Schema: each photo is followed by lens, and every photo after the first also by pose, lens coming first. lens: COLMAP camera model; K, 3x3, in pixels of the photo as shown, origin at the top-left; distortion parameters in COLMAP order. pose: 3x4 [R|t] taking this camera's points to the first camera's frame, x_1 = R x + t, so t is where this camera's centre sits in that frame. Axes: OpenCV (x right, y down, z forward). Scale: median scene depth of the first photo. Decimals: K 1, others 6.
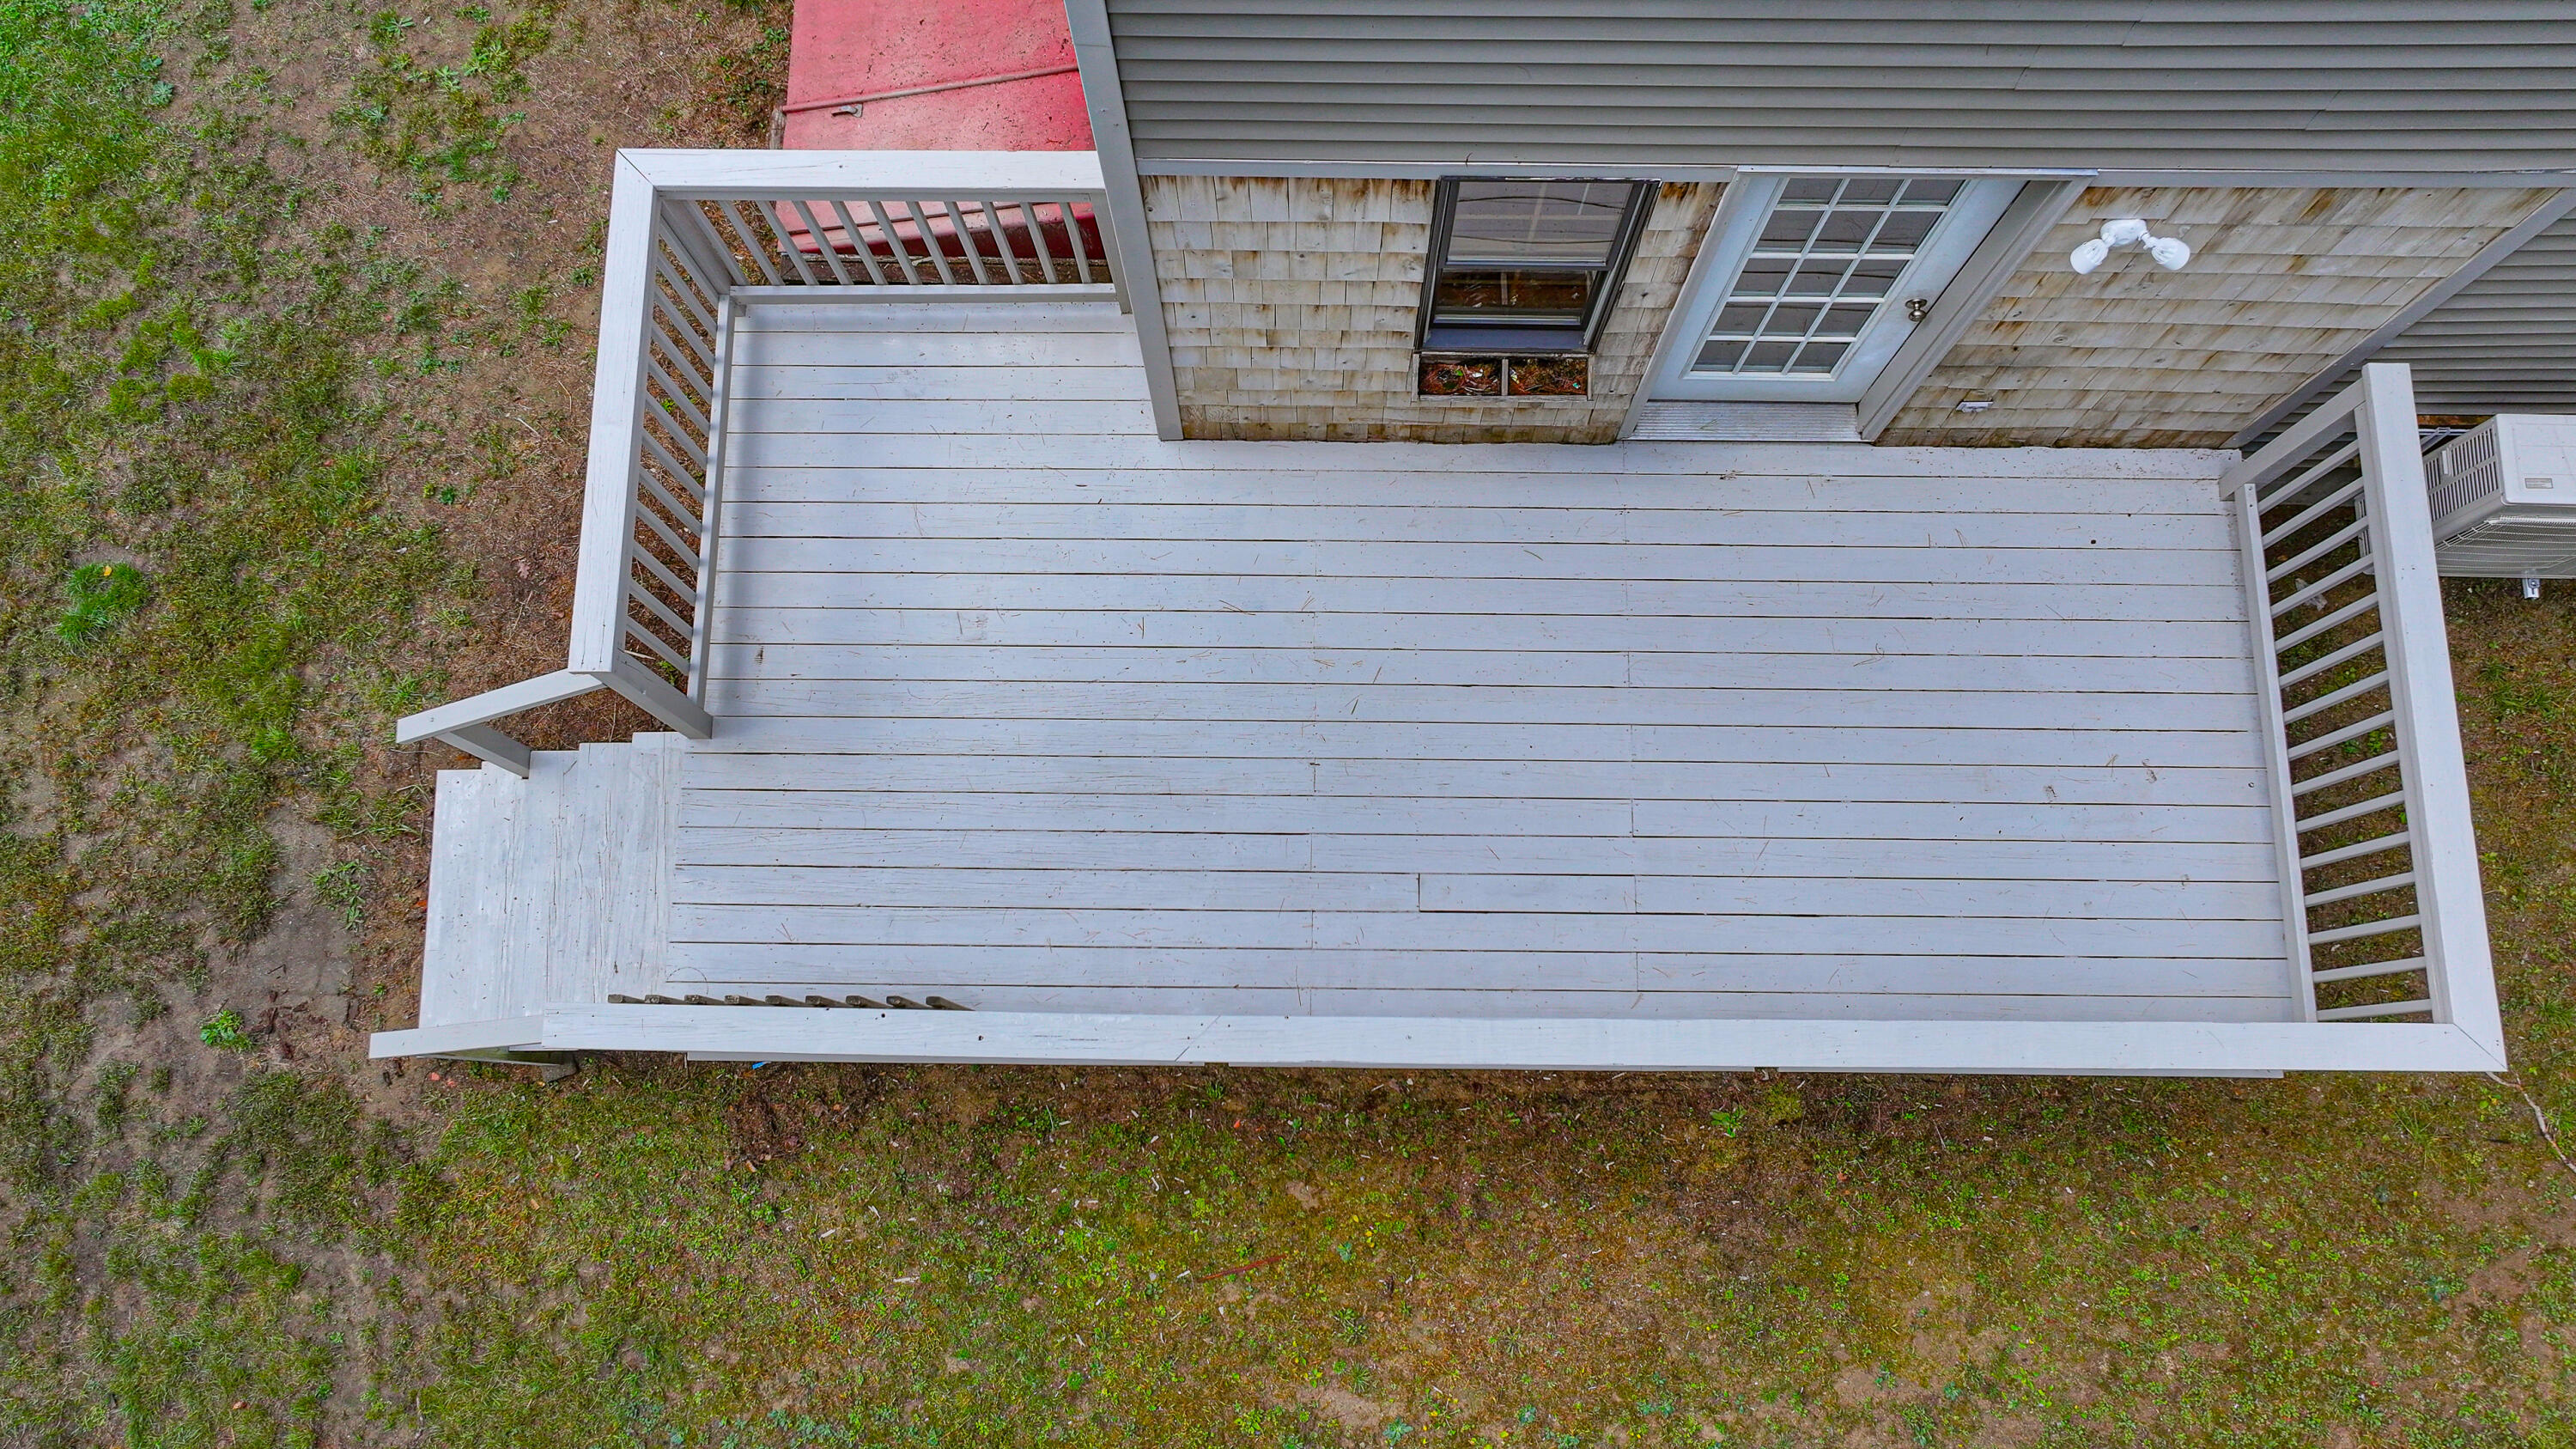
lens RADIAL K [[1820.6, 0, 1291.4], [0, 1820.6, 721.5], [0, 0, 1]] dist [0.003941, 0.000818]
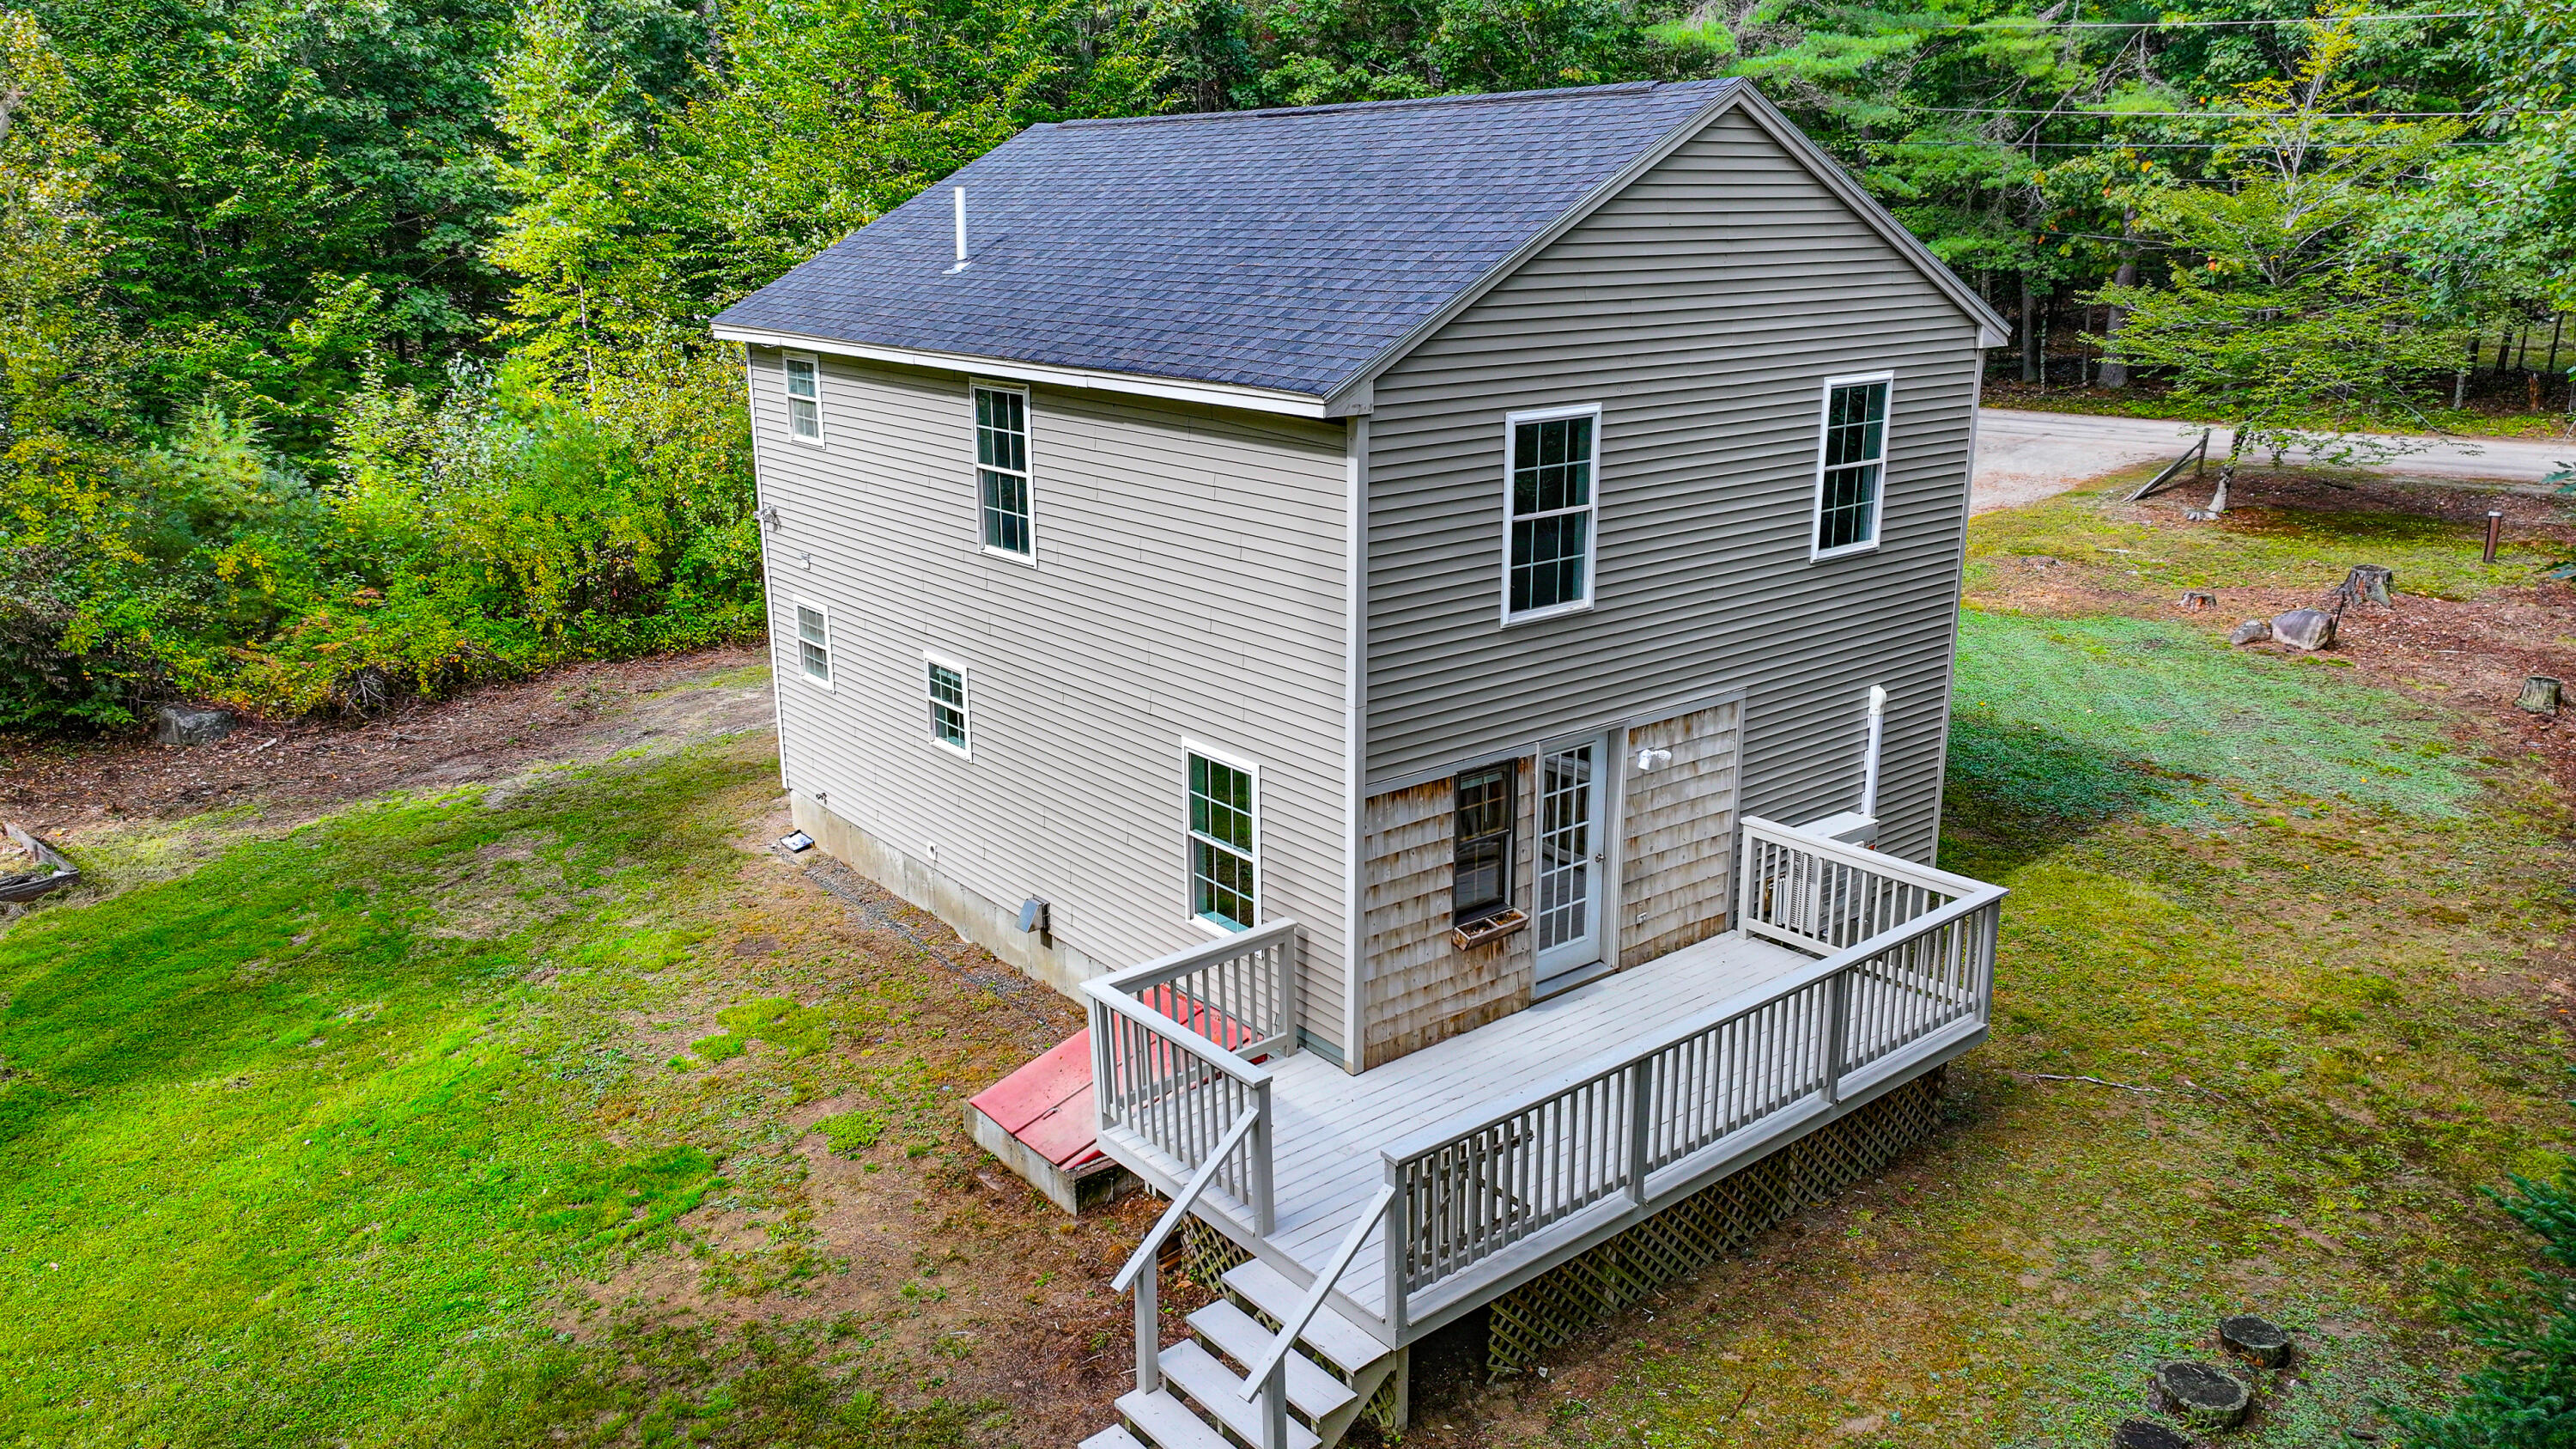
lens RADIAL K [[1820.6, 0, 1291.4], [0, 1820.6, 721.5], [0, 0, 1]] dist [0.003941, 0.000818]
pose [[0.776835, -0.180160, 0.603382, -1.150480], [0.617134, 0.408319, -0.672622, 0.882794], [-0.125193, 0.894884, 0.428380, -0.080083]]
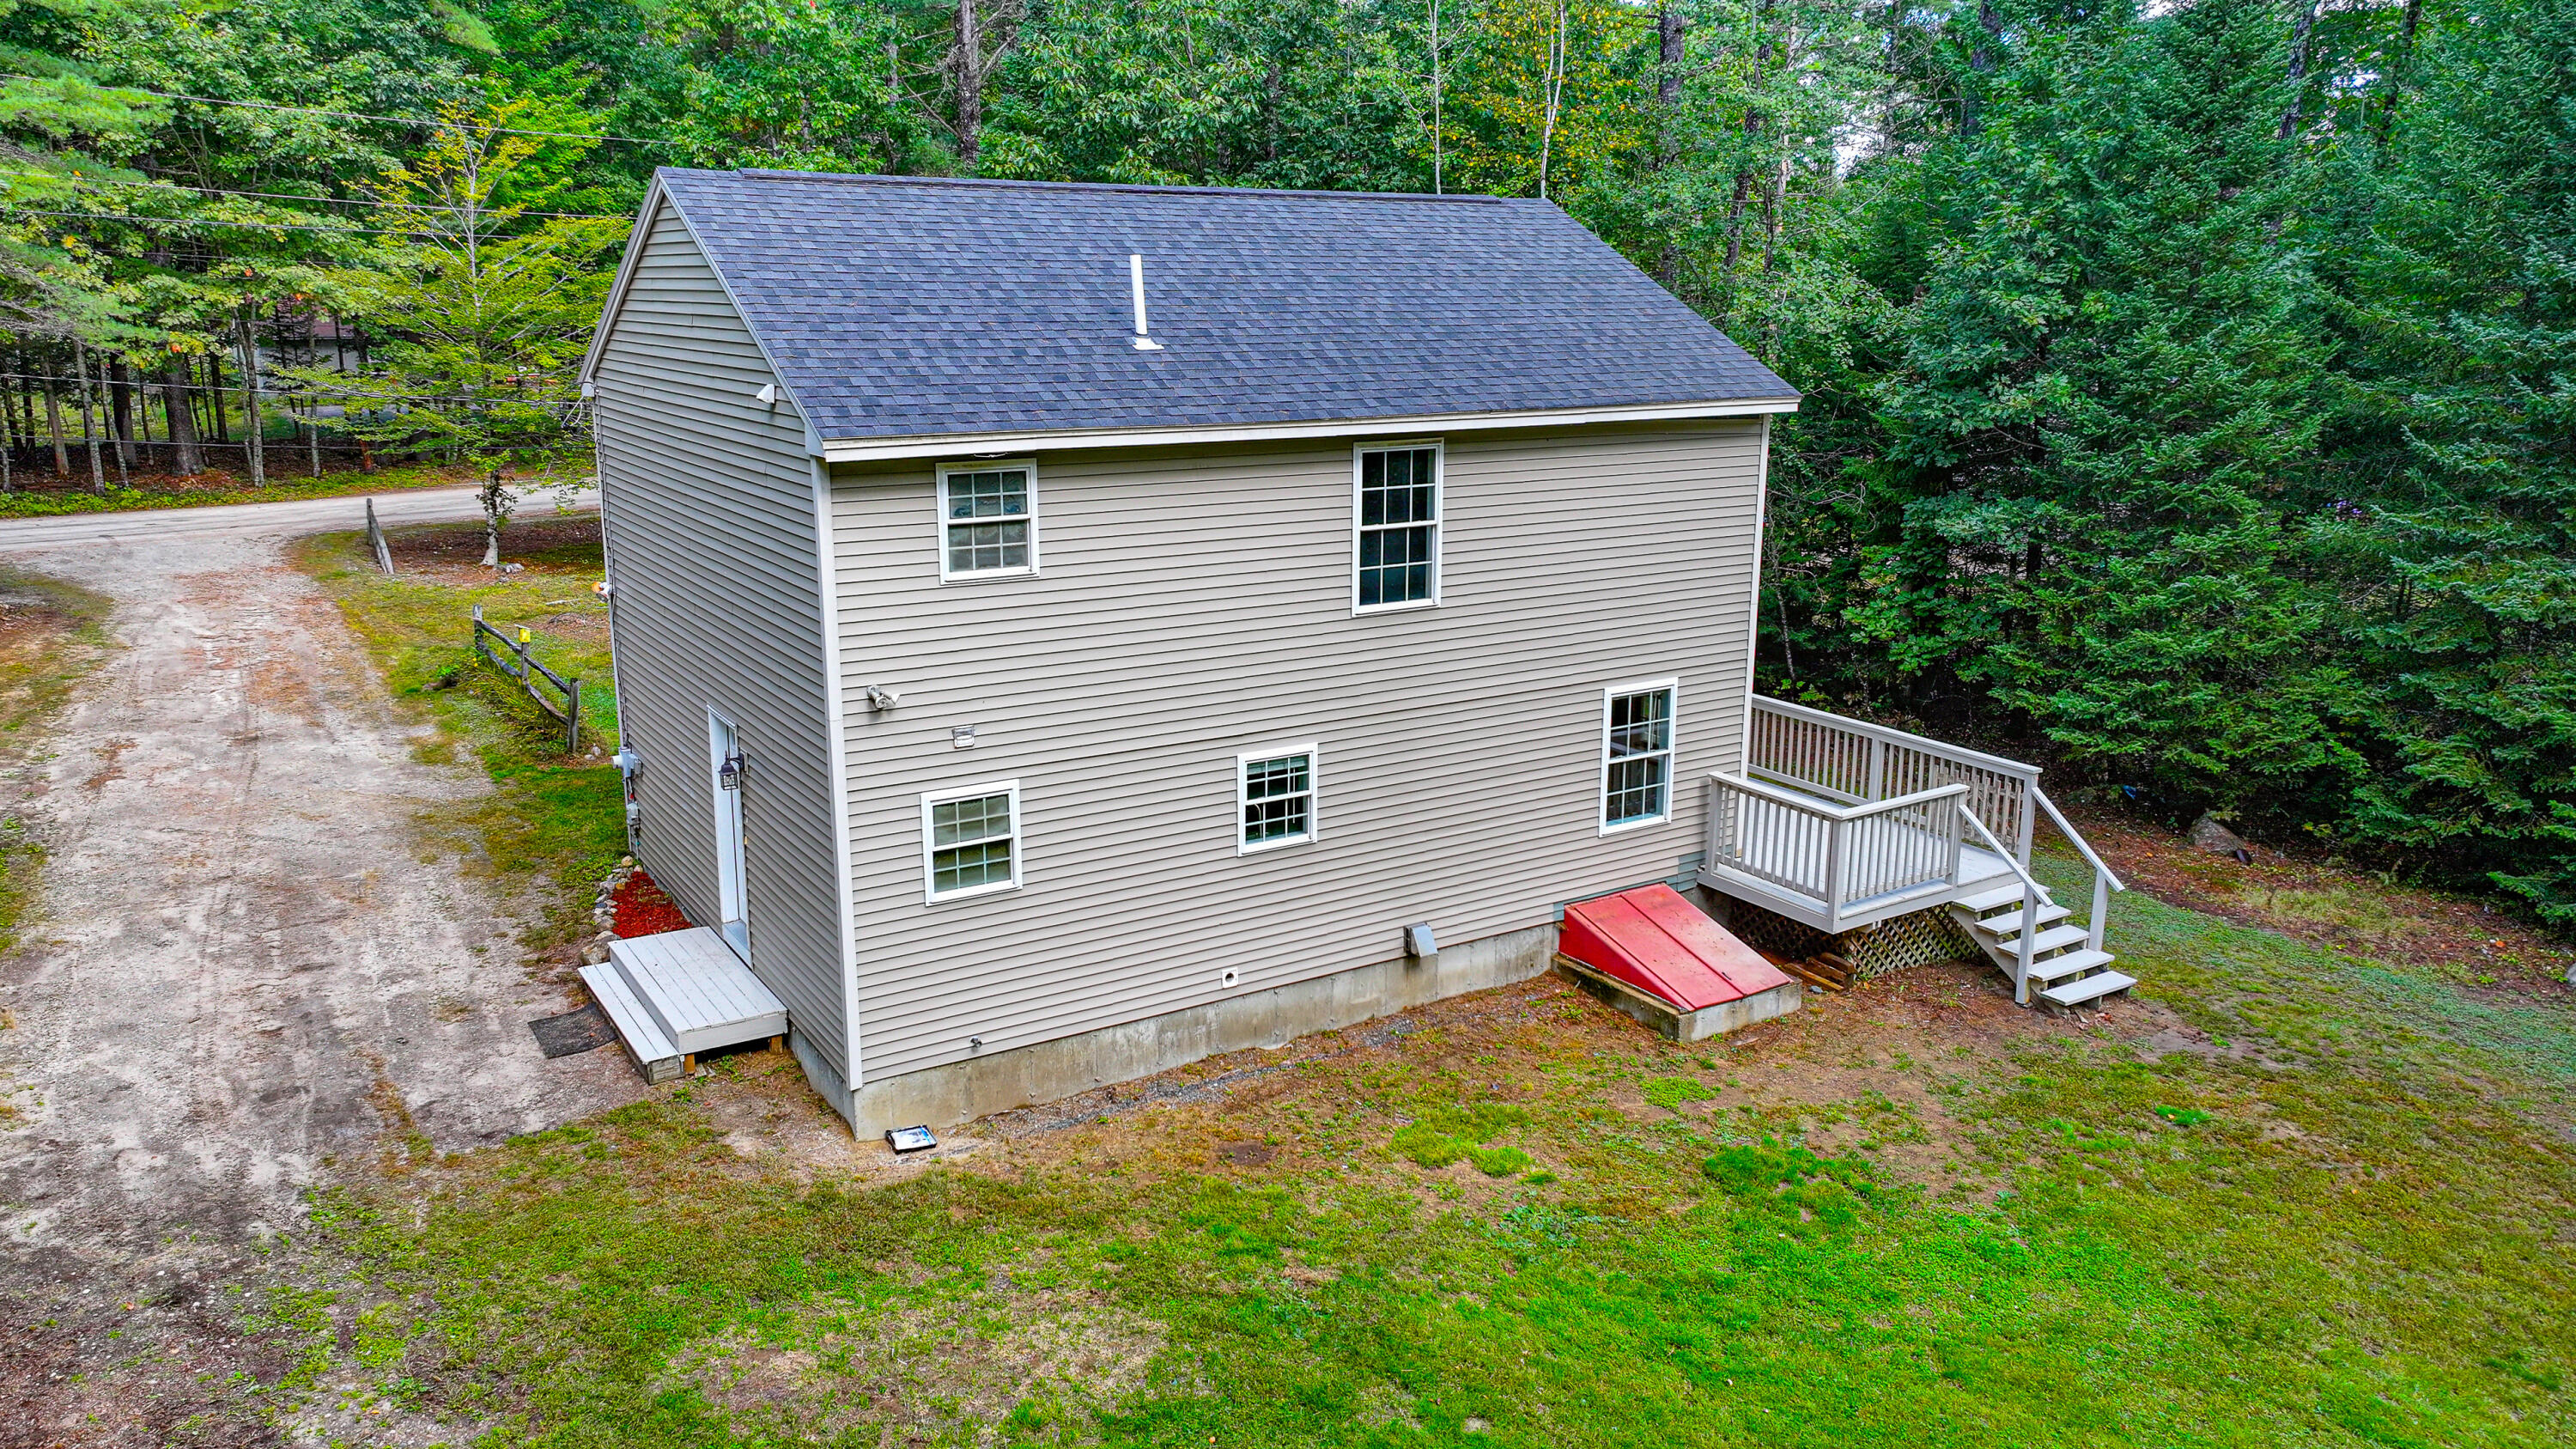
lens RADIAL K [[1851.7, 0, 1300.1], [0, 1851.7, 724.3], [0, 0, 1]] dist [0.007996, 0.001375]
pose [[-0.543167, -0.200161, 0.815418, -1.920815], [0.819574, 0.084578, 0.566697, -2.285381], [-0.182397, 0.976106, 0.118107, 0.612443]]
